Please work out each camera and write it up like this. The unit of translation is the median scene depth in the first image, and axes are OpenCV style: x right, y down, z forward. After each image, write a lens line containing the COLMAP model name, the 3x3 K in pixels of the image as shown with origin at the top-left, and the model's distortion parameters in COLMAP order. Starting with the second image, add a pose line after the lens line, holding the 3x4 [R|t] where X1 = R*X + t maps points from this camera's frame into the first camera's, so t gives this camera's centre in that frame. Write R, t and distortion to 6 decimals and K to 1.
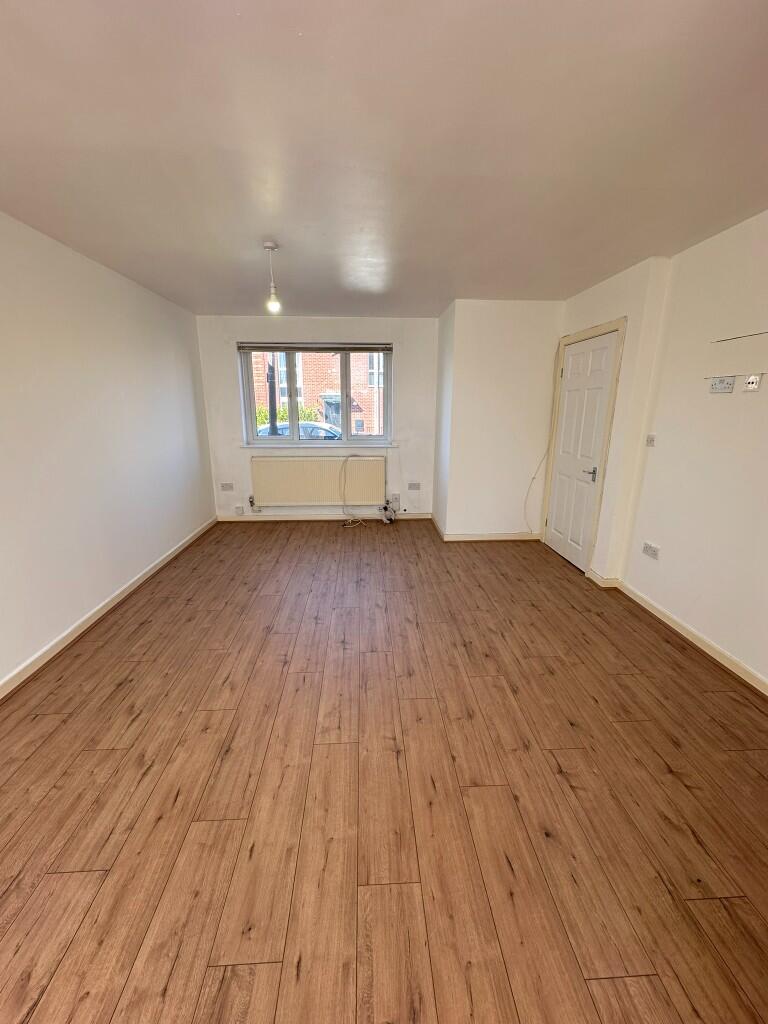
lens RADIAL K [[407.1, 0, 387.6], [0, 407.1, 513.5], [0, 0, 1]] dist [-0.002292, -0.000065]
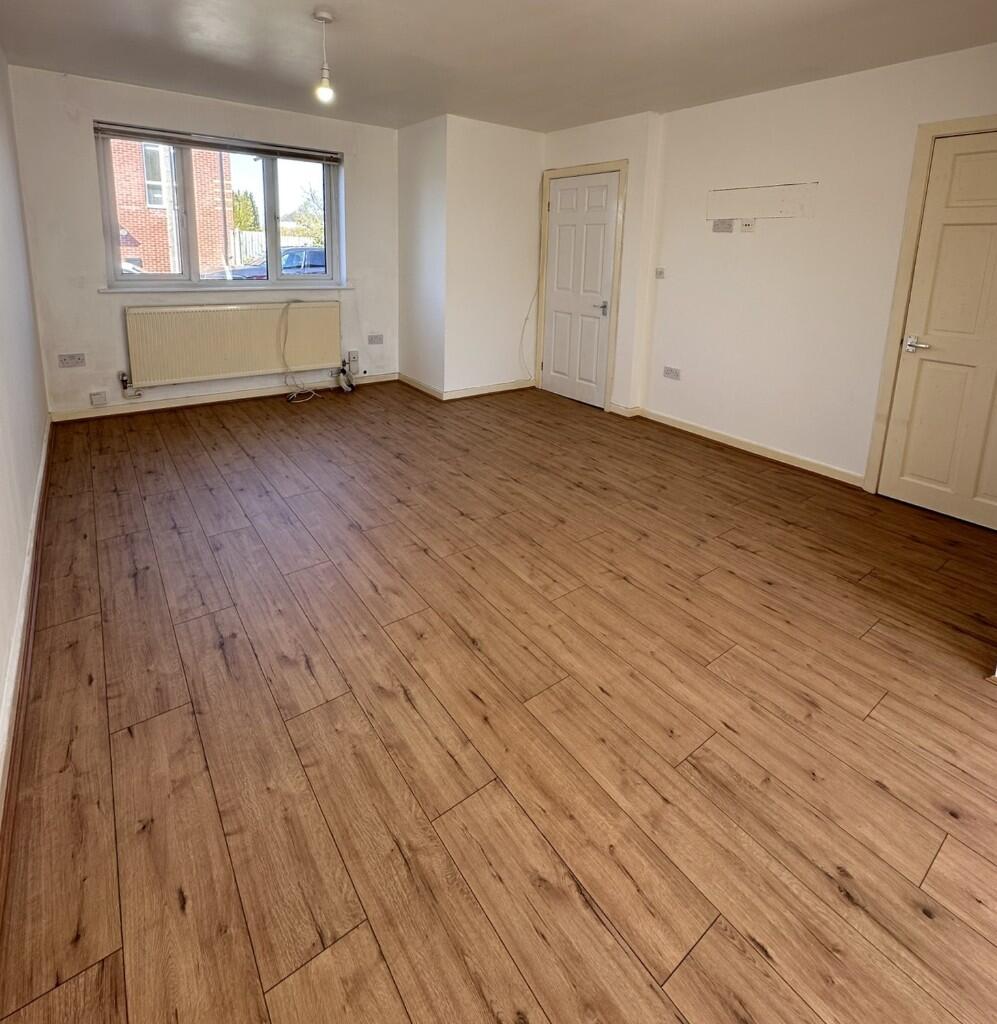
lens RADIAL K [[562.6, 0, 505.6], [0, 562.6, 349.3], [0, 0, 1]] dist [-0.005703, 0.001285]
pose [[0.824144, -0.072427, 0.561730, -0.568615], [0.115663, 0.992411, -0.041738, 0.040901], [-0.554444, 0.099369, 0.826267, -0.003421]]
